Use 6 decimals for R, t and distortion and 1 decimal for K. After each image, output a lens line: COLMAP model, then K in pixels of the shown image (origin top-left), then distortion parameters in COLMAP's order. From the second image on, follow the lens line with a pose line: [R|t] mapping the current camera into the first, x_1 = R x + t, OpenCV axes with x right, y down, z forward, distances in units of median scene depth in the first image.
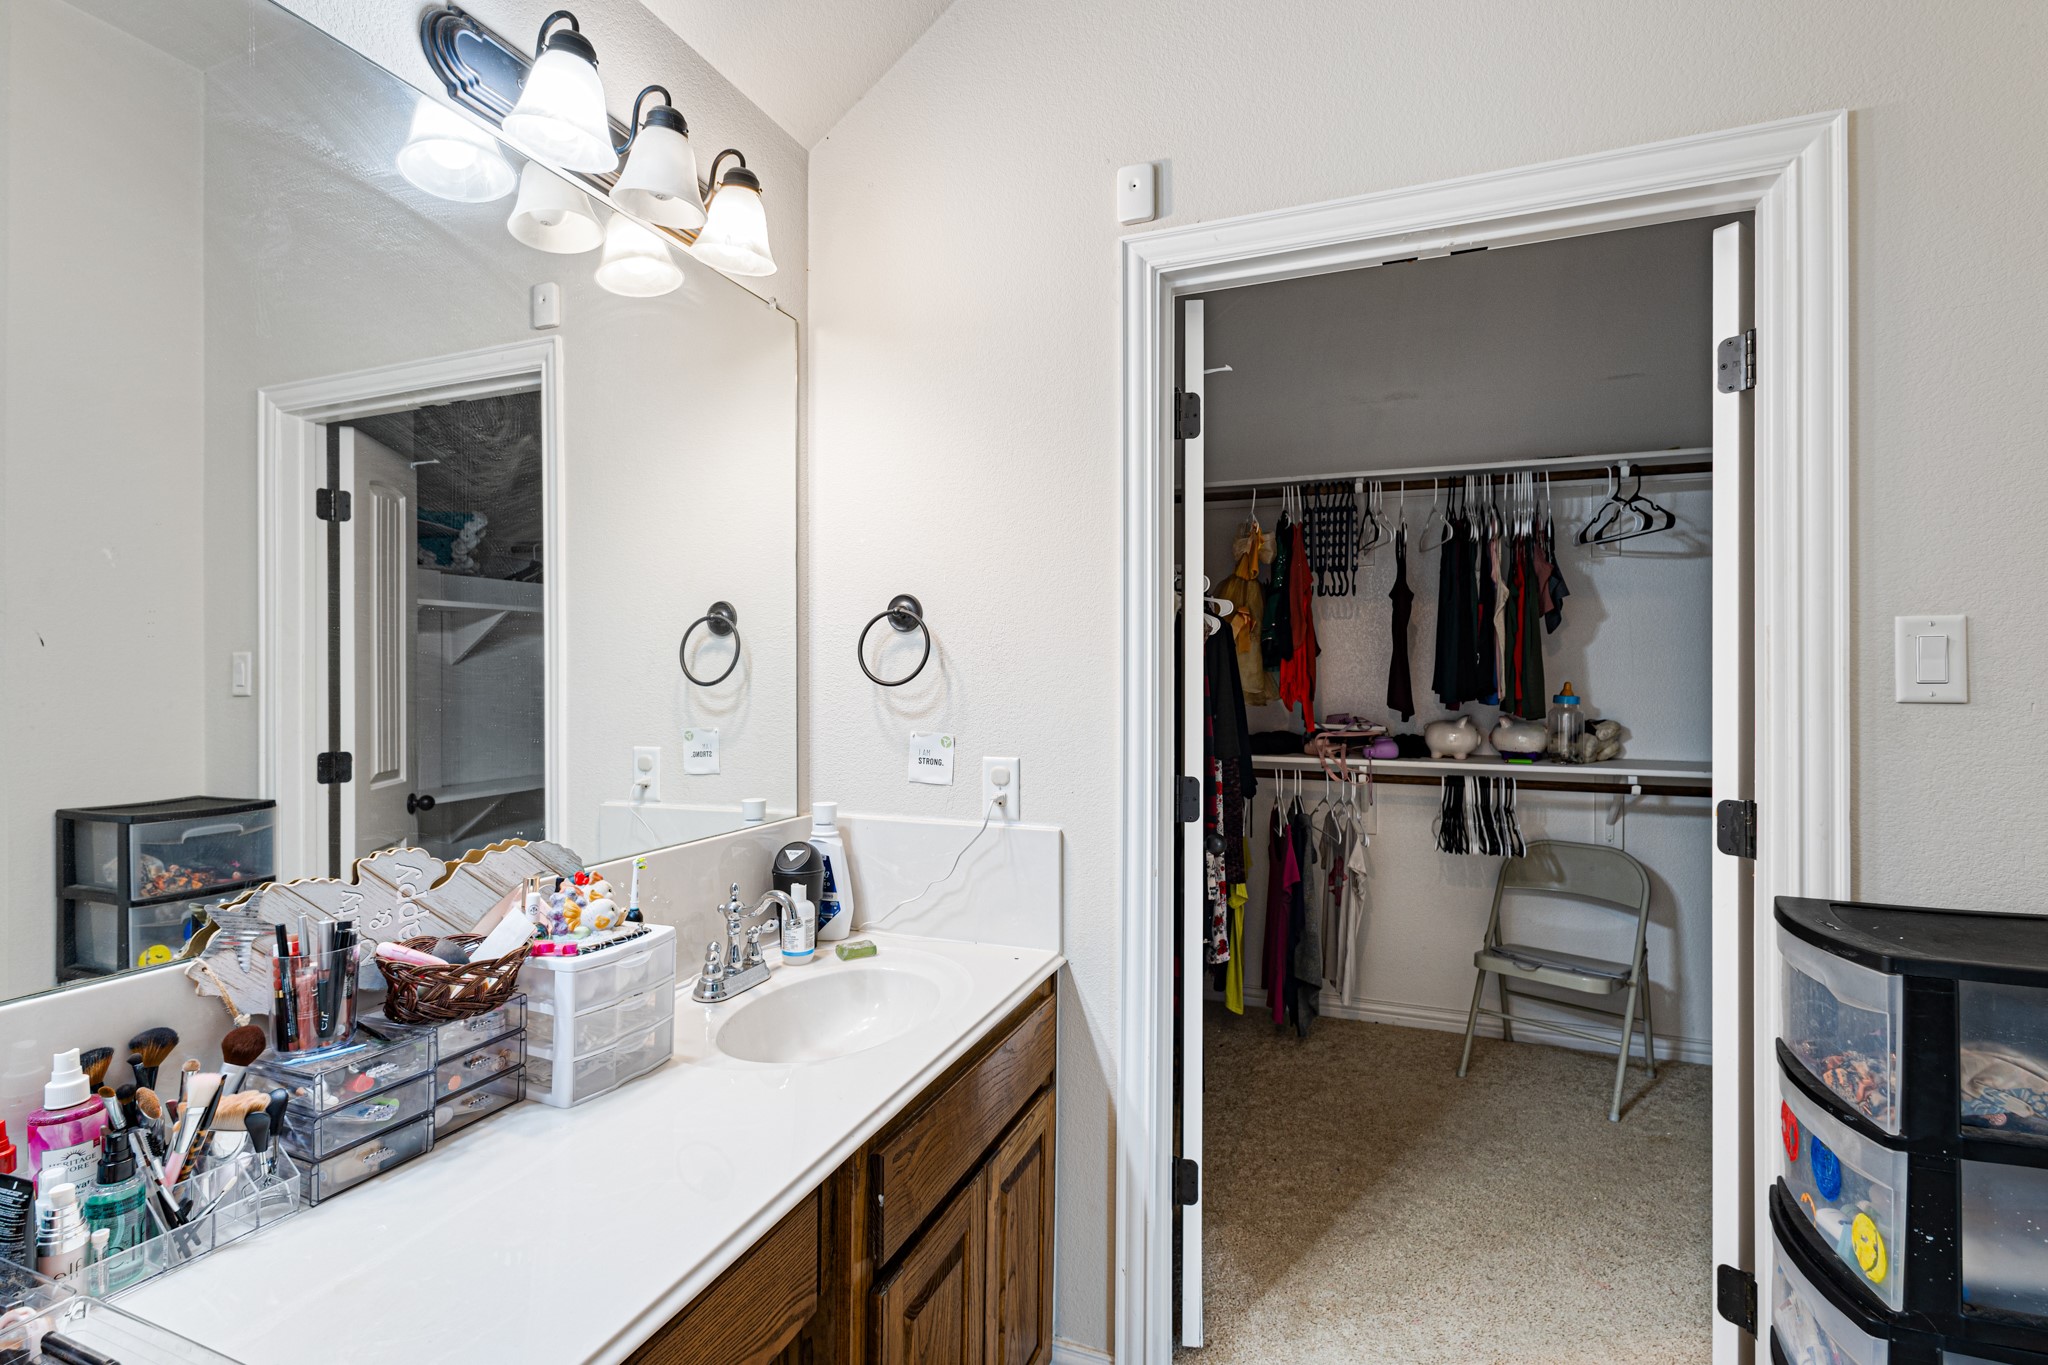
lens RADIAL K [[954.9, 0, 1005.8], [0, 954.9, 675.0], [0, 0, 1]] dist [0.011667, -0.001297]
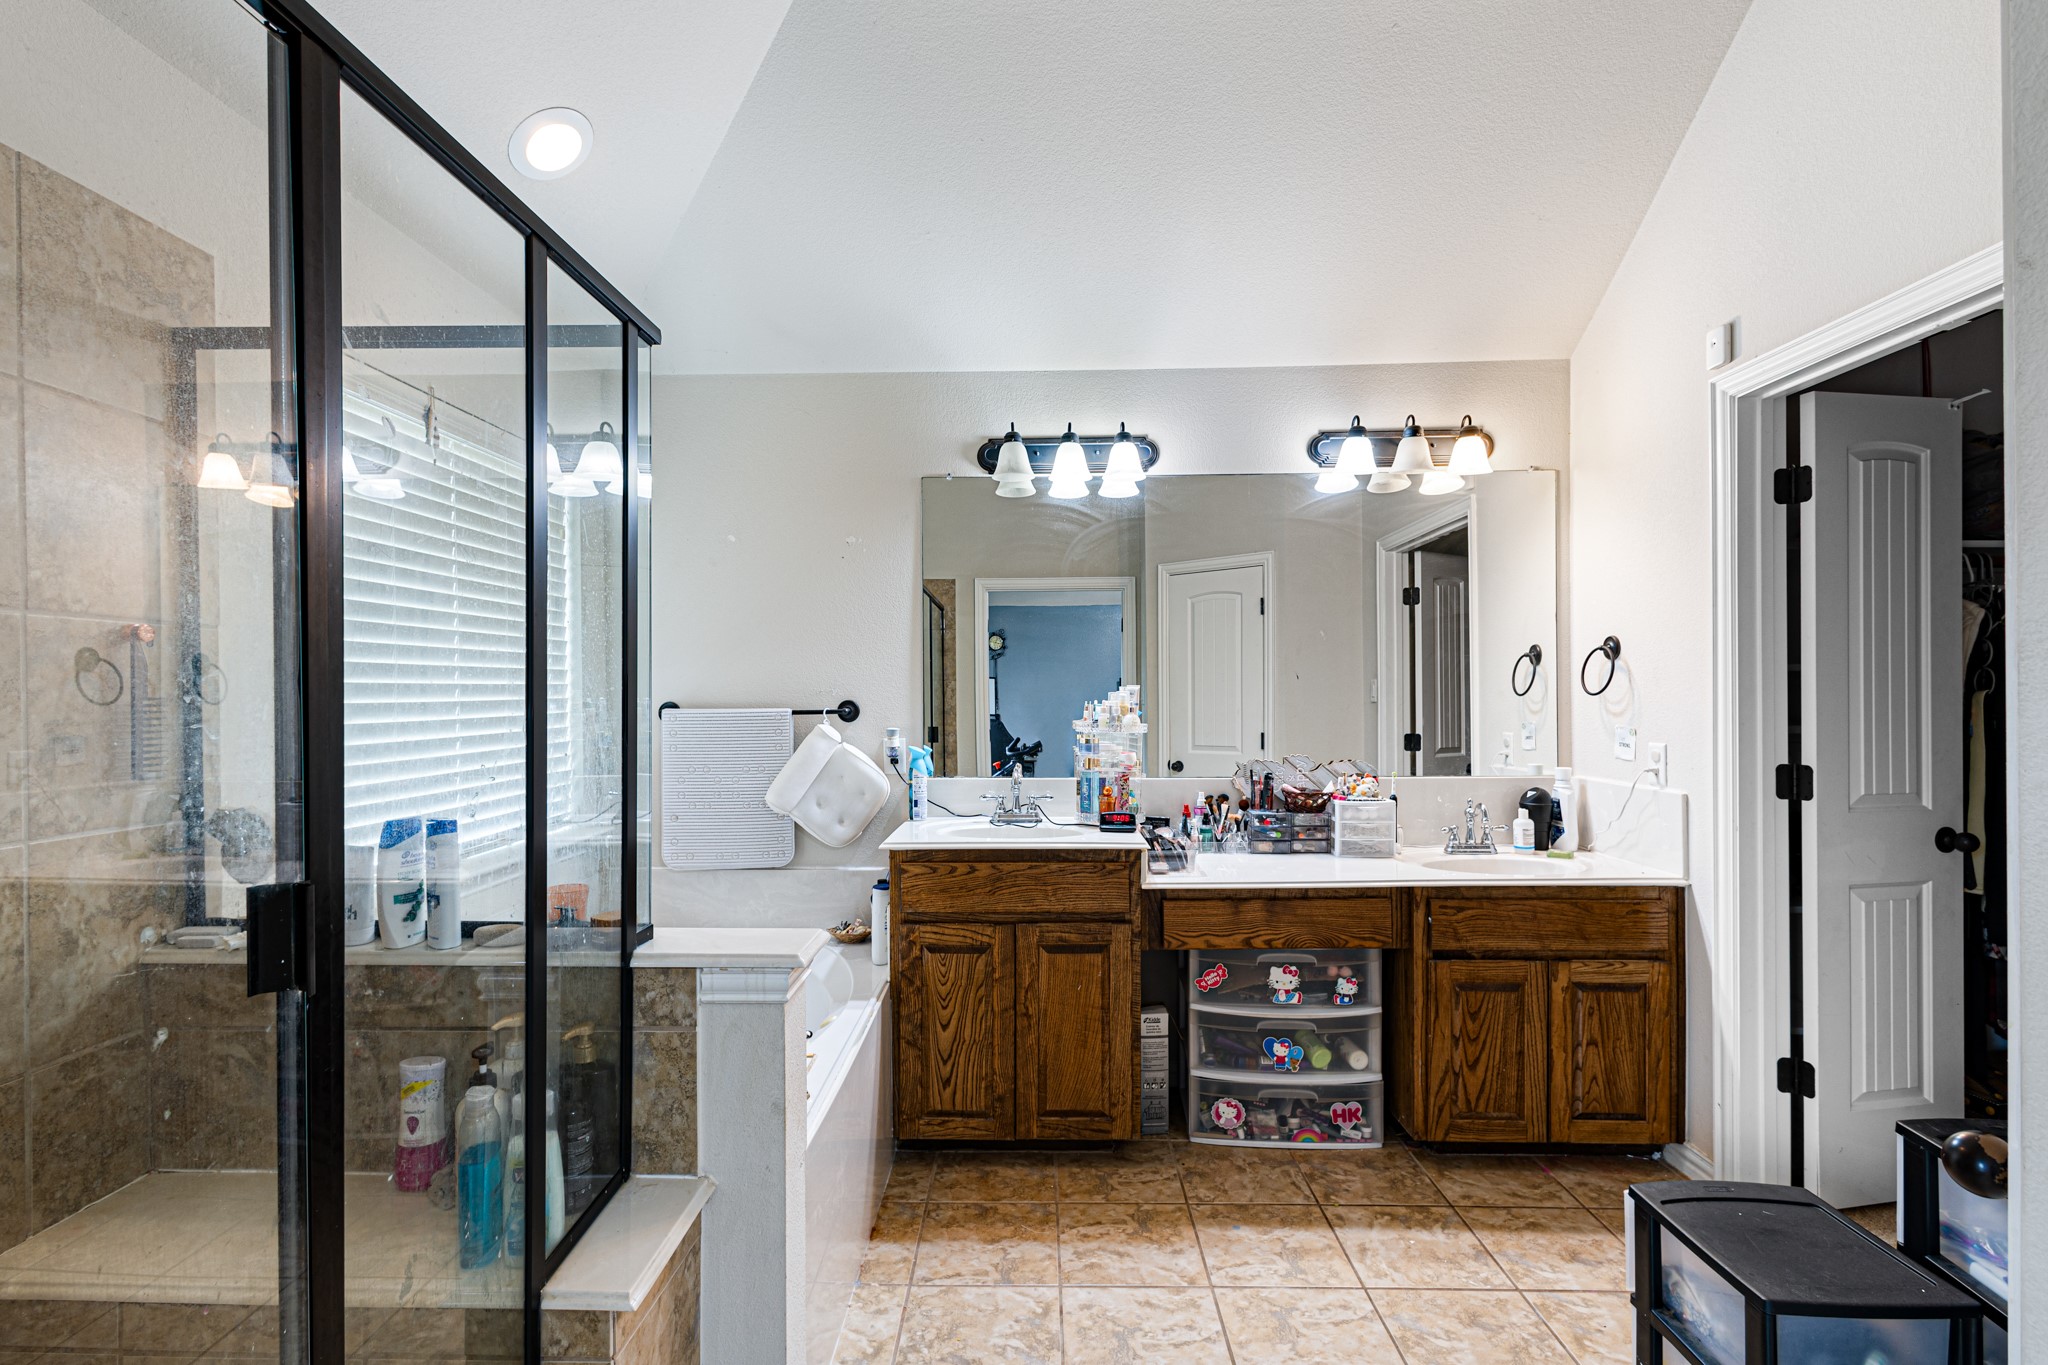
lens RADIAL K [[954.9, 0, 1018.4], [0, 954.9, 695.9], [0, 0, 1]] dist [0.011667, -0.001297]
pose [[0.343656, -0.003988, -0.939087, 1.058639], [0.013407, 0.999910, 0.000660, -0.001689], [0.939000, -0.012817, 0.343678, -0.444028]]
